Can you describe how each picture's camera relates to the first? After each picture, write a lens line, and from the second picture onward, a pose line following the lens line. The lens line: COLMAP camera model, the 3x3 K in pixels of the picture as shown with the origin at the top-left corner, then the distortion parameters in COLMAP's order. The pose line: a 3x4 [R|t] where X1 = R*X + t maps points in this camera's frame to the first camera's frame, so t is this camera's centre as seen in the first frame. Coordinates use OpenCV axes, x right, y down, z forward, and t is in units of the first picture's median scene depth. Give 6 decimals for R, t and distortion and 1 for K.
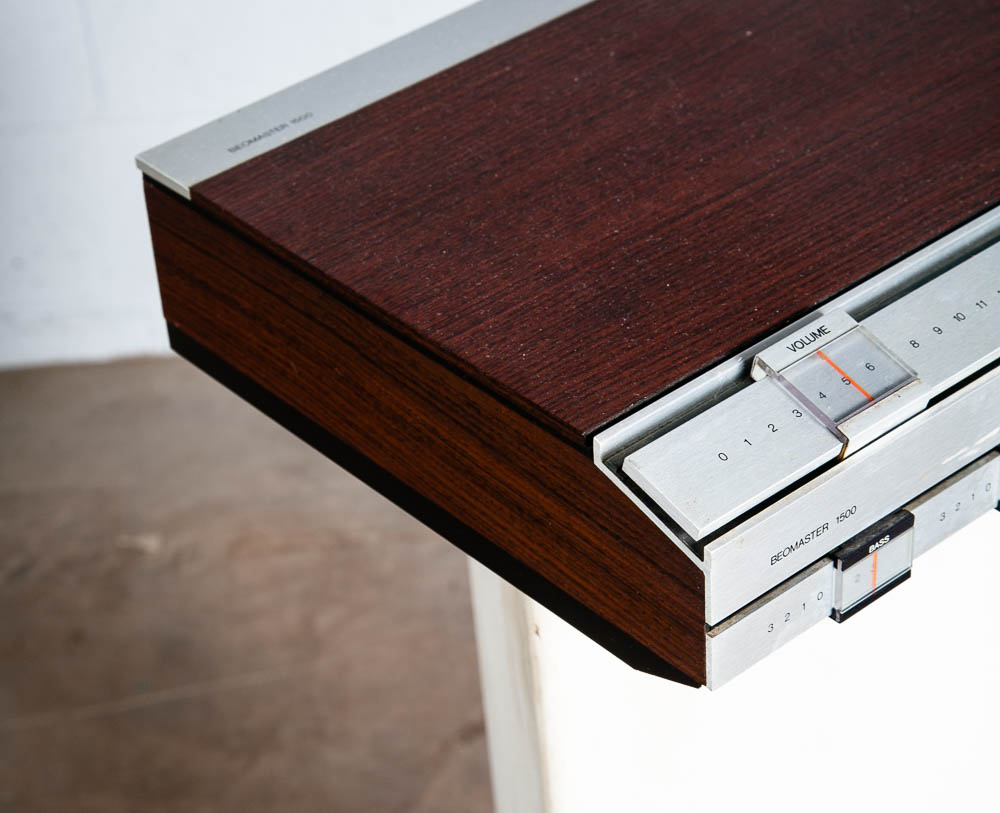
lens RADIAL K [[2625.7, 0, 501.2], [0, 2625.7, 435.4], [0, 0, 1]] dist [0.125355, 0.615730]
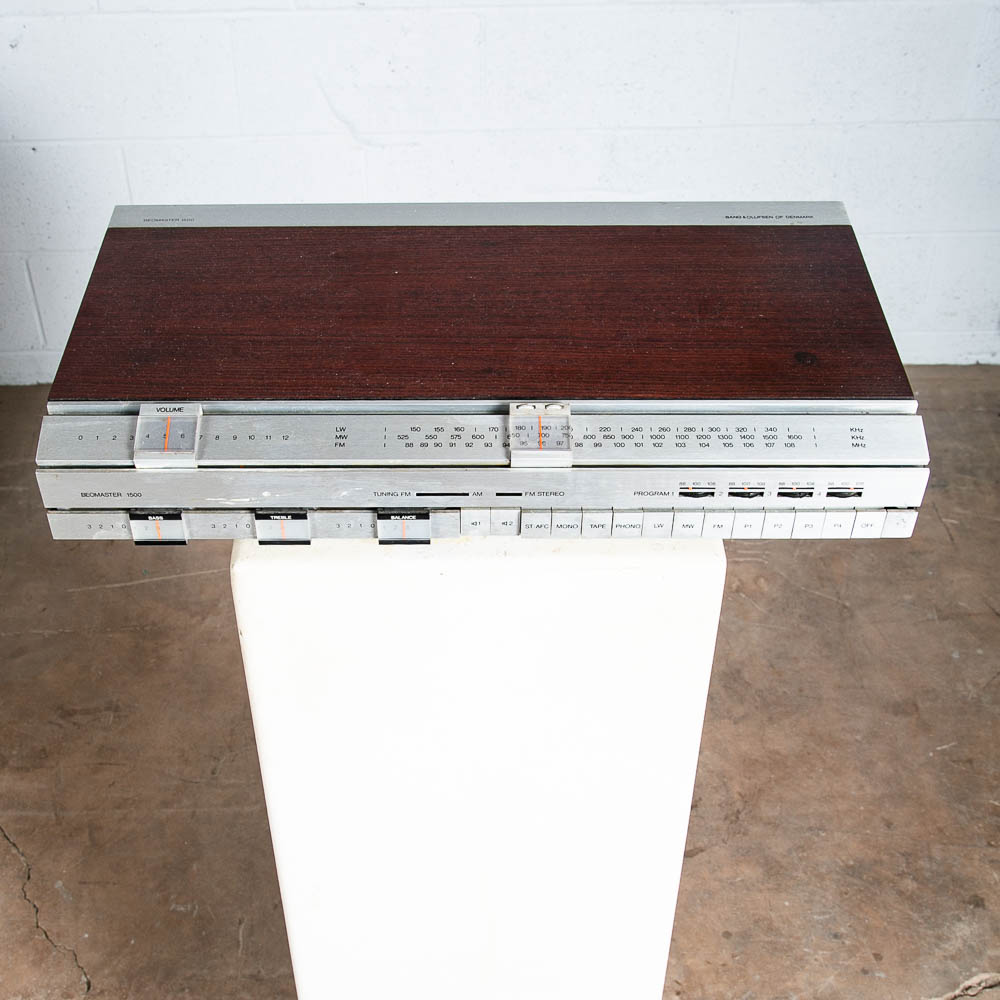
lens RADIAL K [[1467.4, 0, 477.6], [0, 1467.4, 580.6], [0, 0, 1]] dist [-0.055944, 0.085512]
pose [[0.757571, 0.492169, -0.428784, 0.775068], [-0.421054, 0.870406, 0.255160, -0.283714], [0.498798, -0.012760, 0.866624, 0.153455]]
